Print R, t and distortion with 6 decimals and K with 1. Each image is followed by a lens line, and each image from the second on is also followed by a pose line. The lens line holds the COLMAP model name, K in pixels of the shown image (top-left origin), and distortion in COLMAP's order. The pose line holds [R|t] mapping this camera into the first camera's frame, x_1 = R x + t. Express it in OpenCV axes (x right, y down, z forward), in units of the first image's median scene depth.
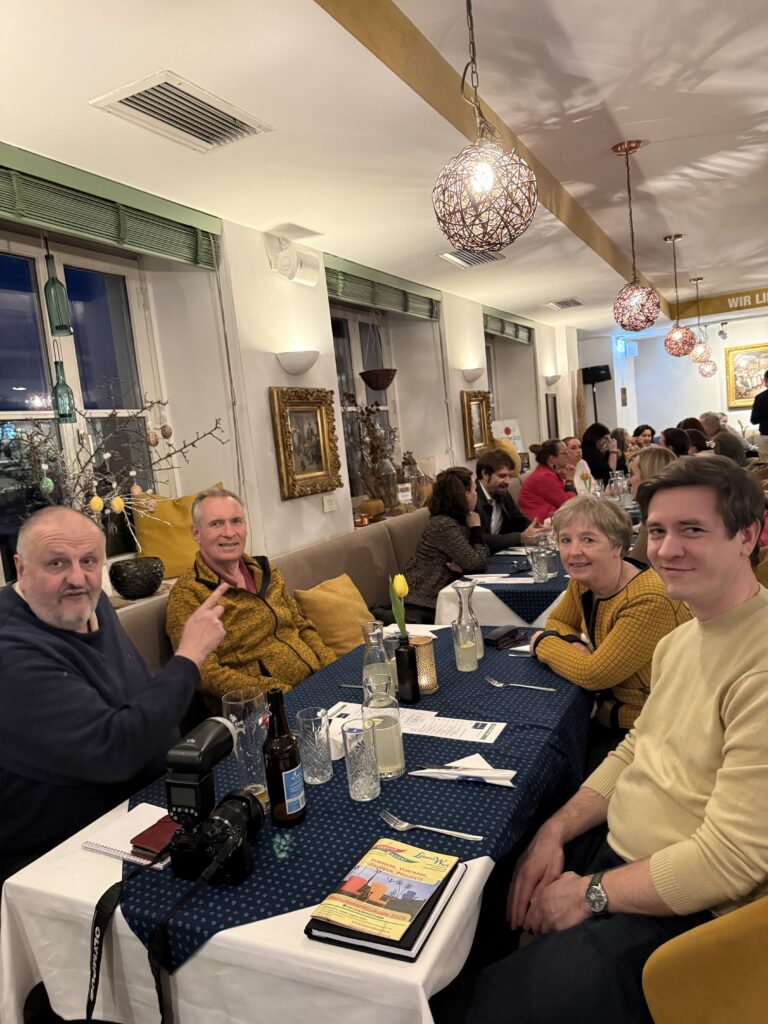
lens RADIAL K [[719.1, 0, 384.0], [0, 719.1, 512.0], [0, 0, 1]] dist [0.112899, -0.220508]
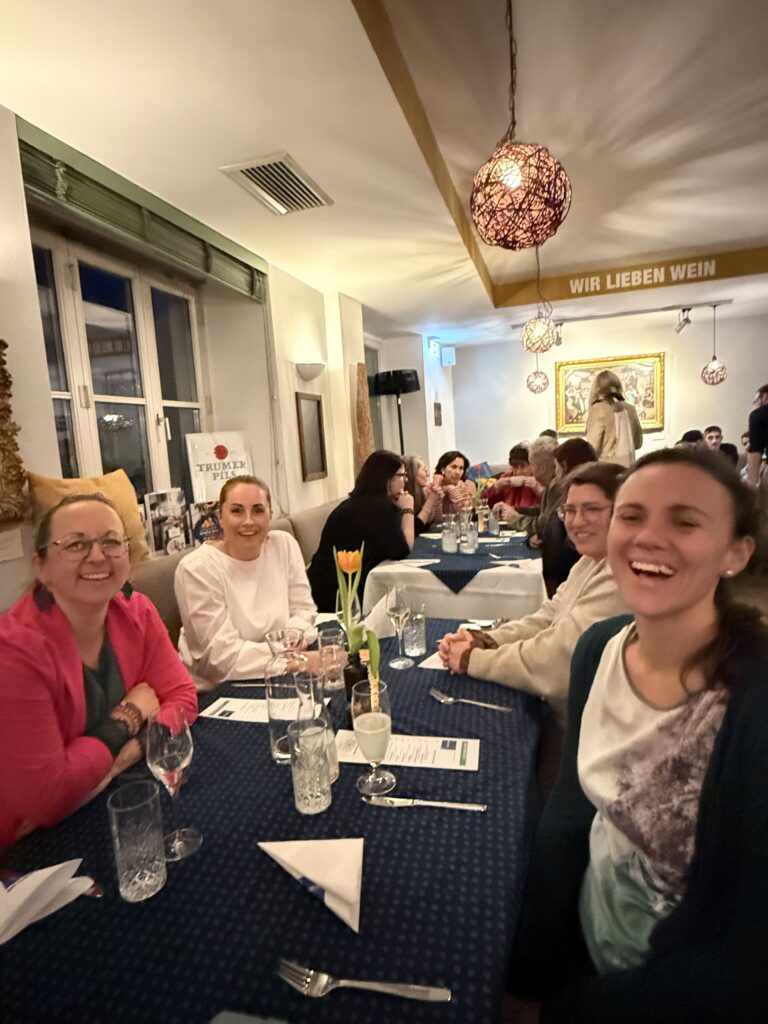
lens RADIAL K [[568.5, 0, 384.0], [0, 568.5, 512.0], [0, 0, 1]] dist [-0.003239, 0.000433]
pose [[0.982755, 0.017625, 0.184073, 0.215459], [-0.018064, 0.999837, 0.000710, -0.068078], [-0.184031, -0.004023, 0.982912, 0.539361]]
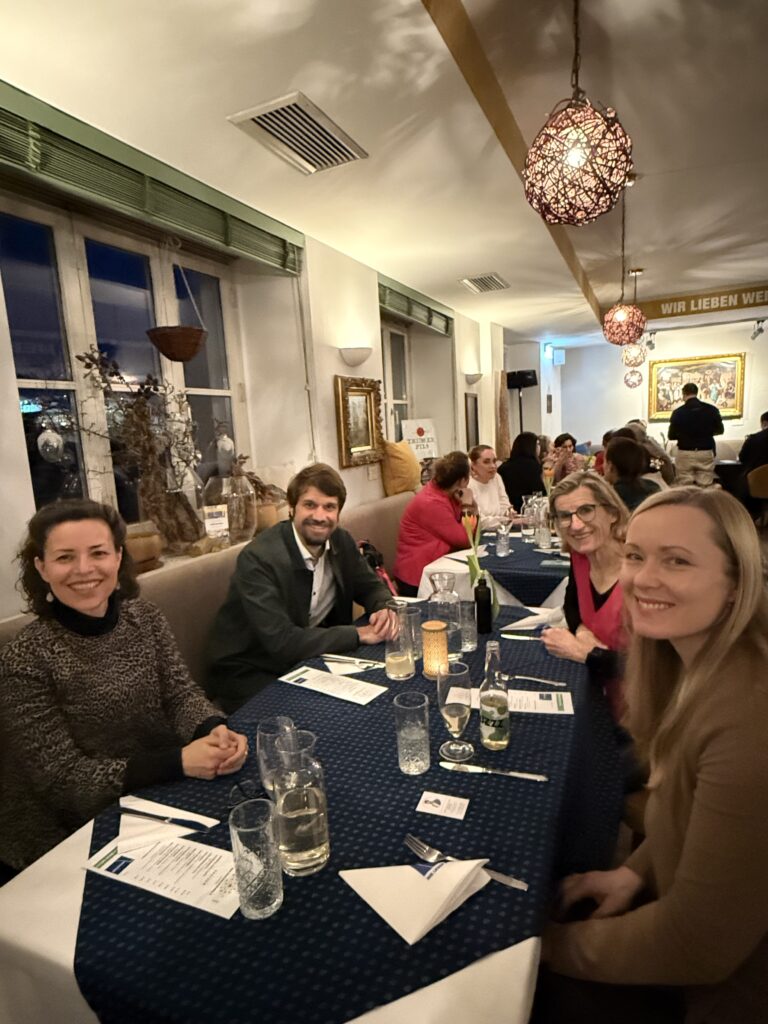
lens RADIAL K [[568.5, 0, 384.0], [0, 568.5, 512.0], [0, 0, 1]] dist [-0.003239, 0.000433]
pose [[0.998333, 0.040850, 0.040762, 0.101413], [-0.042331, 0.998449, 0.036162, -0.036825], [-0.039222, -0.037827, 0.998514, 0.294321]]
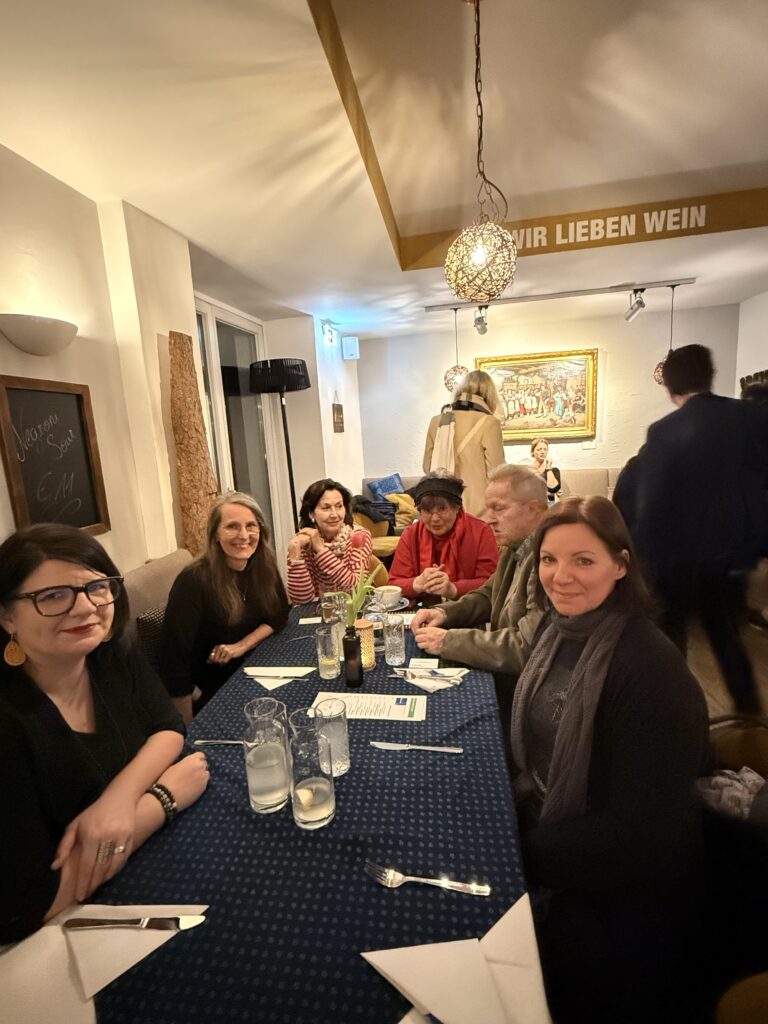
lens RADIAL K [[471.6, 0, 384.0], [0, 471.6, 512.0], [0, 0, 1]] dist [-0.000799, 0.000155]
pose [[0.950183, -0.004899, 0.311653, 0.322252], [-0.004730, 0.999535, 0.030133, -0.118308], [-0.311655, -0.030106, 0.949718, 0.792886]]
